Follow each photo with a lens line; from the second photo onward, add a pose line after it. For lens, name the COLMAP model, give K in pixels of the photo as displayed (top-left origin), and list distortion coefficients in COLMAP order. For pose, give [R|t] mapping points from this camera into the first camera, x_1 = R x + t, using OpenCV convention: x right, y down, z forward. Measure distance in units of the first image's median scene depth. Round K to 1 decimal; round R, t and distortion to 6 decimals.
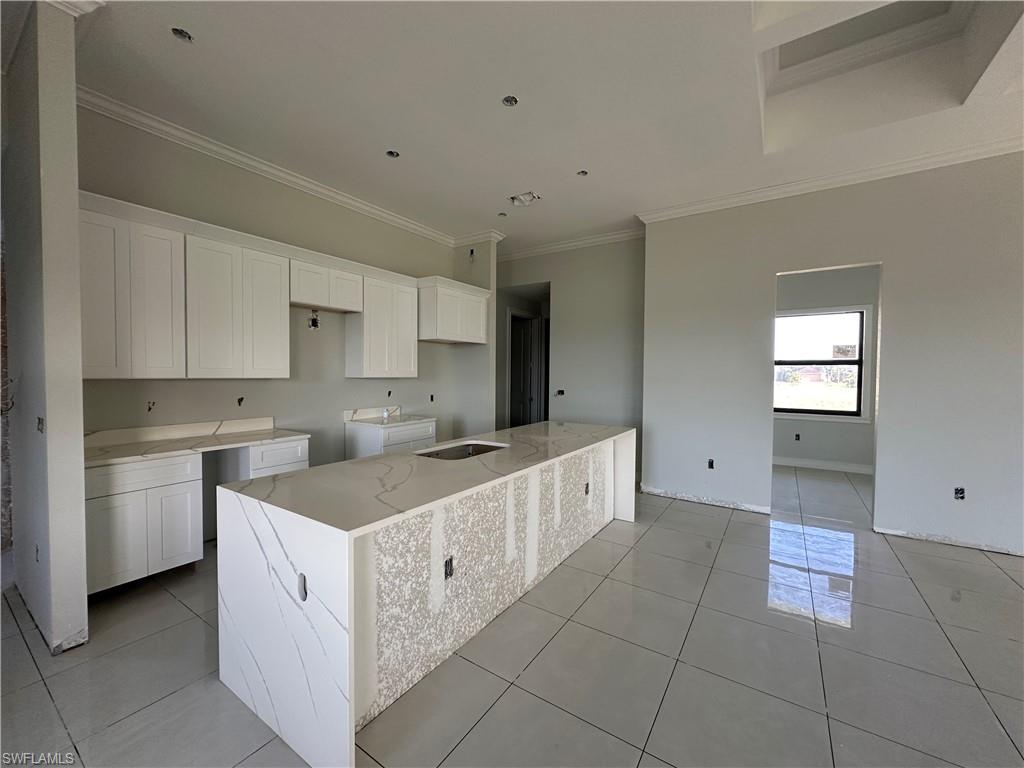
lens RADIAL K [[410.3, 0, 514.6], [0, 410.3, 384.0], [0, 0, 1]] dist [-0.006497, 0.000651]
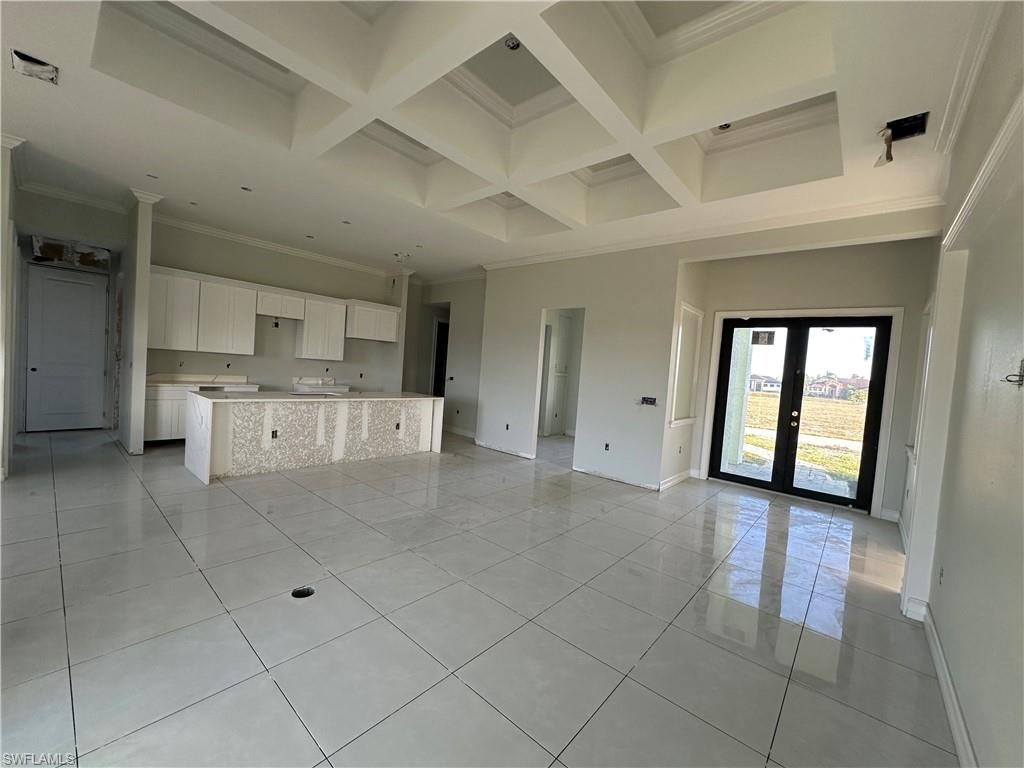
lens RADIAL K [[410.3, 0, 516.8], [0, 410.3, 383.1], [0, 0, 1]] dist [-0.006497, 0.000651]
pose [[0.990227, 0.067949, -0.121793, 1.056682], [-0.067628, 0.997688, 0.006772, 0.022780], [0.121972, 0.001531, 0.992532, -0.847394]]
